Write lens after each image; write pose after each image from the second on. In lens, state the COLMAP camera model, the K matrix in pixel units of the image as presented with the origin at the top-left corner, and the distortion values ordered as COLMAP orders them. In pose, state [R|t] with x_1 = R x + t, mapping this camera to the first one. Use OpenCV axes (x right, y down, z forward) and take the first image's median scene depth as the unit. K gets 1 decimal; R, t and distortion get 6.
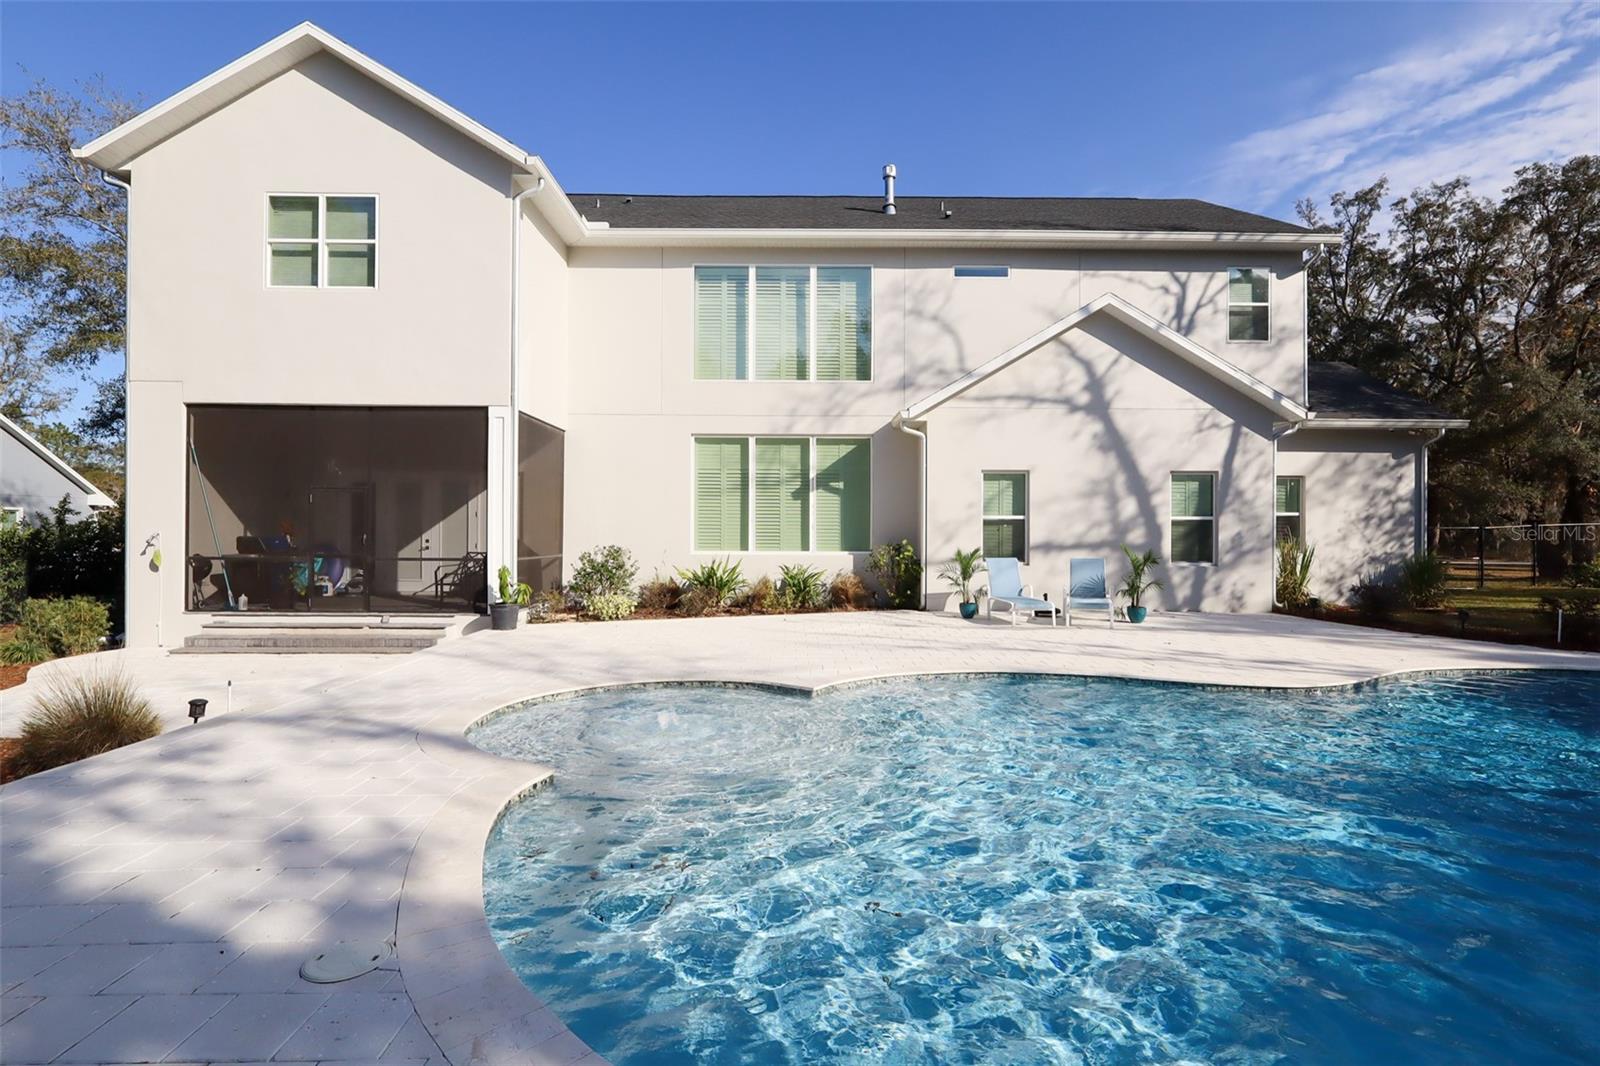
lens RADIAL K [[746.9, 0, 790.2], [0, 746.9, 530.9], [0, 0, 1]] dist [0.007793, -0.001662]
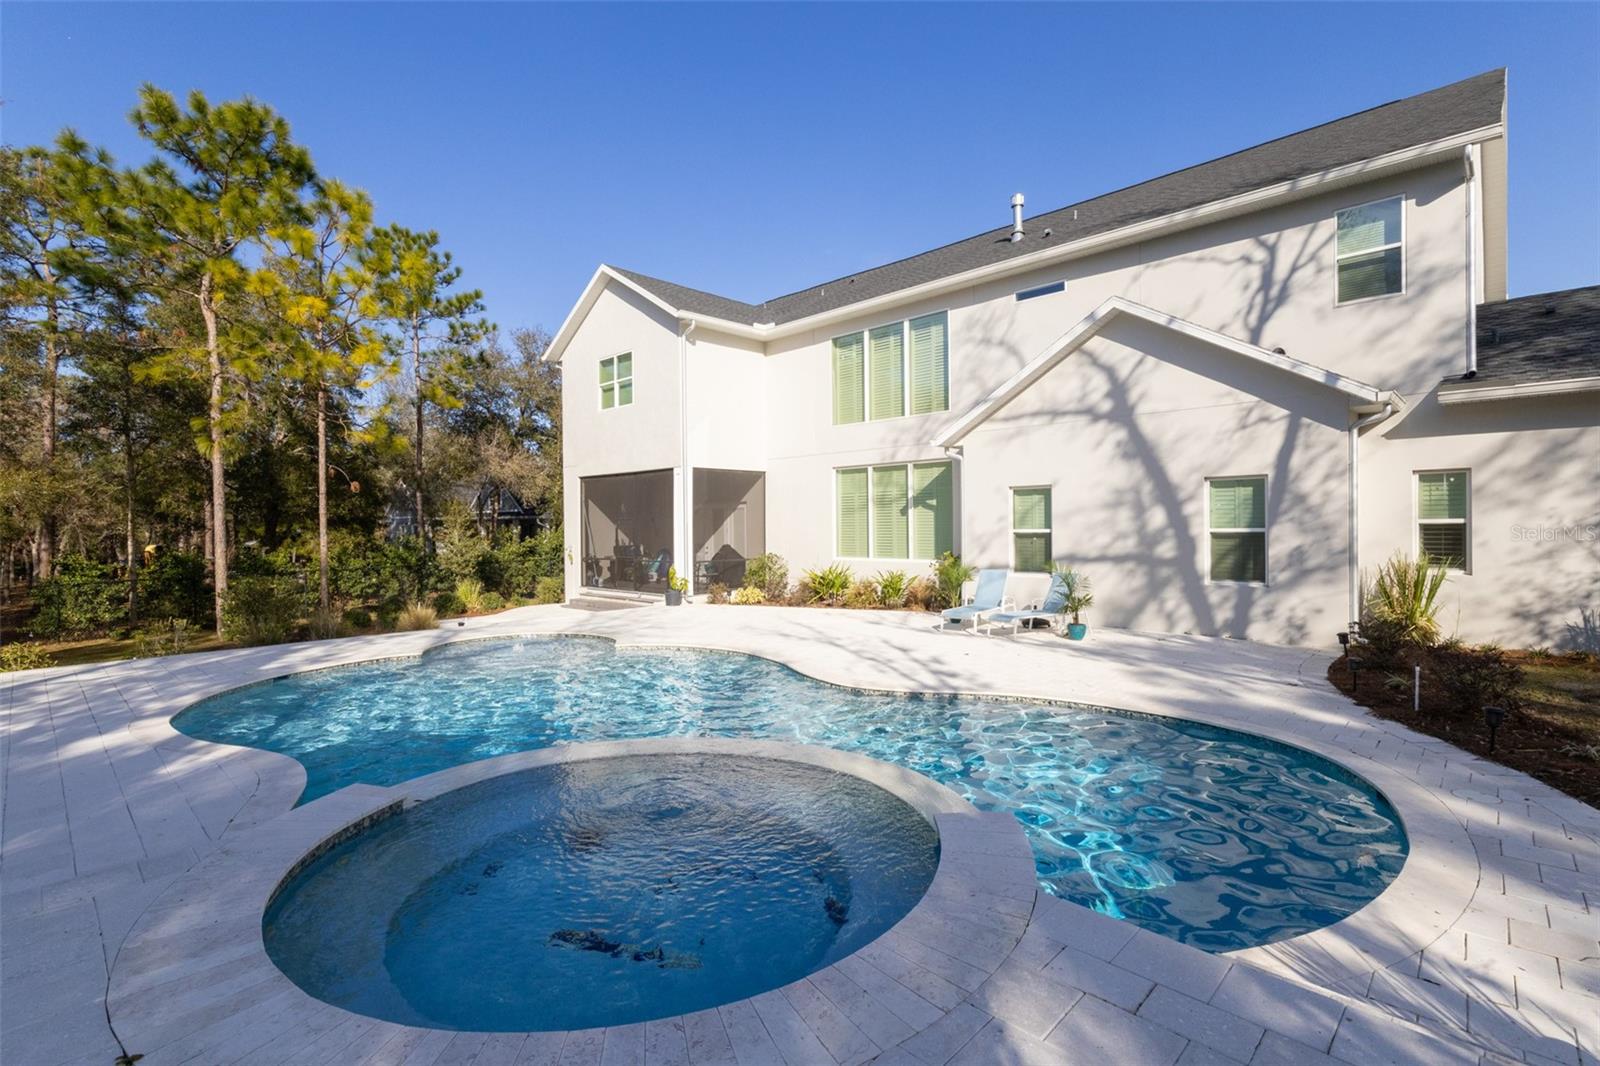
lens RADIAL K [[746.9, 0, 799.0], [0, 746.9, 521.7], [0, 0, 1]] dist [0.007793, -0.001662]
pose [[0.710686, -0.016470, -0.703317, 0.757508], [0.013888, 0.999860, -0.009382, -0.023621], [0.703372, -0.003100, 0.710815, 0.033839]]
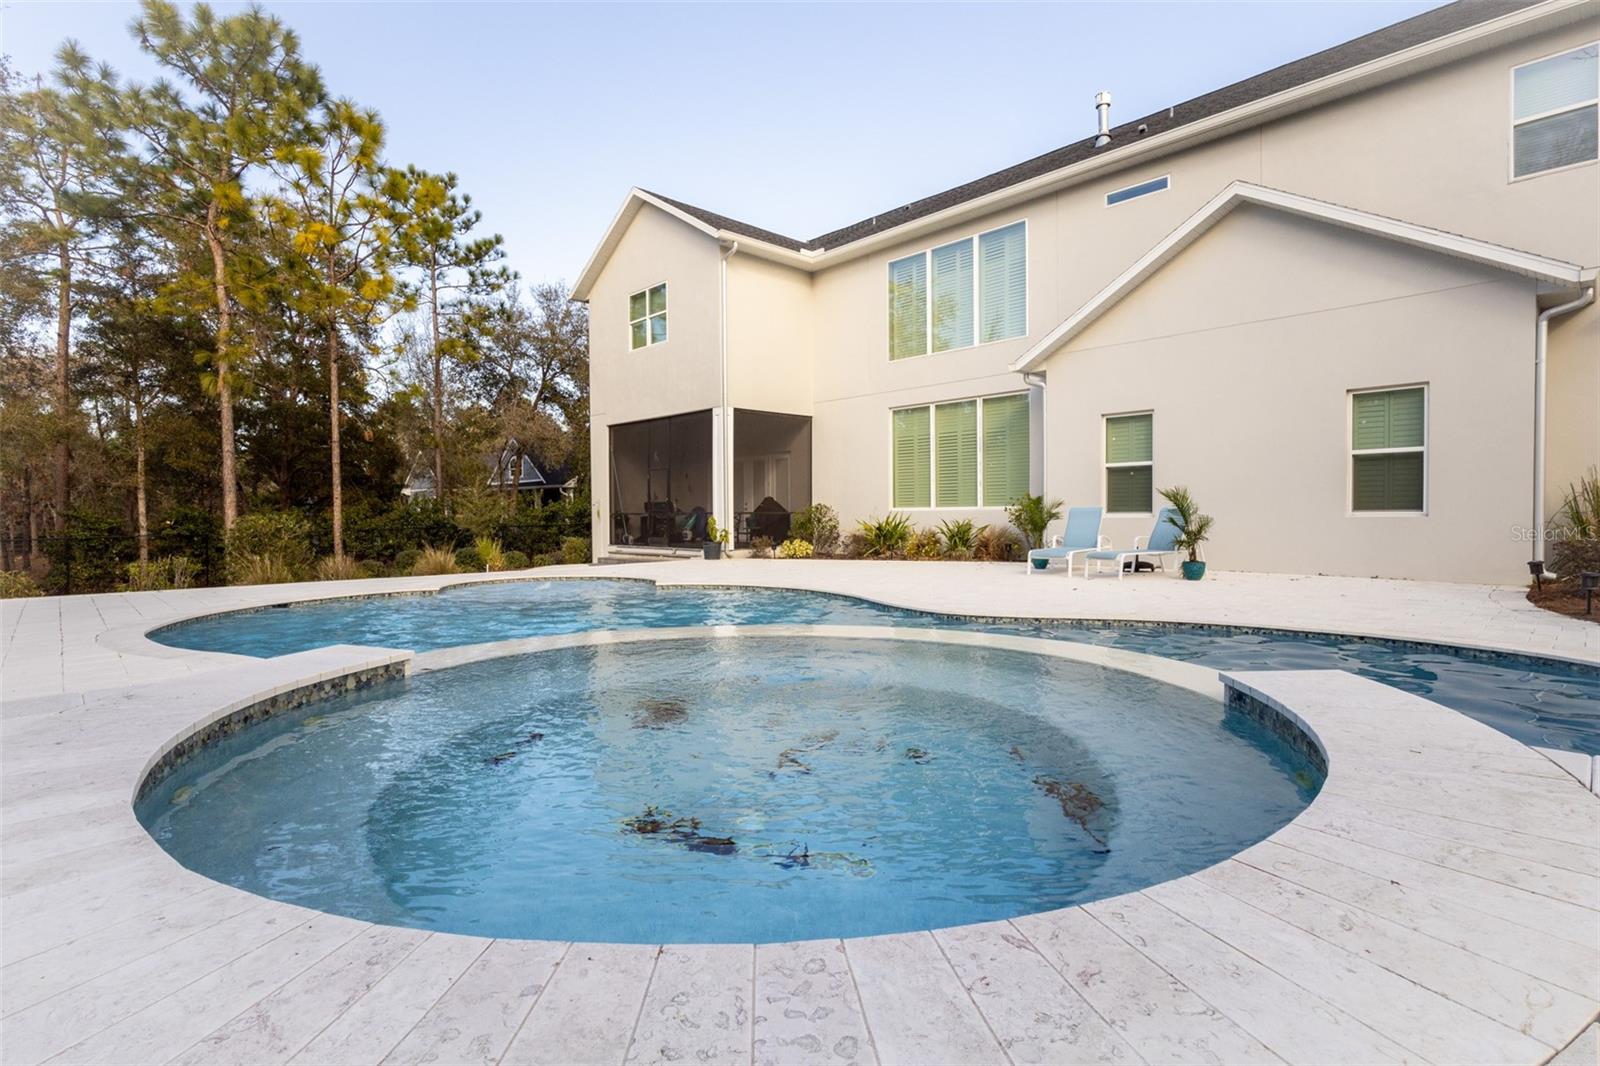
lens RADIAL K [[781.2, 0, 795.4], [0, 781.2, 519.2], [0, 0, 1]] dist [0.002313, -0.003579]
pose [[0.680255, -0.004319, -0.732963, 0.676762], [0.011687, 0.999919, 0.004954, 0.037265], [0.732882, -0.011936, 0.680251, 0.063731]]
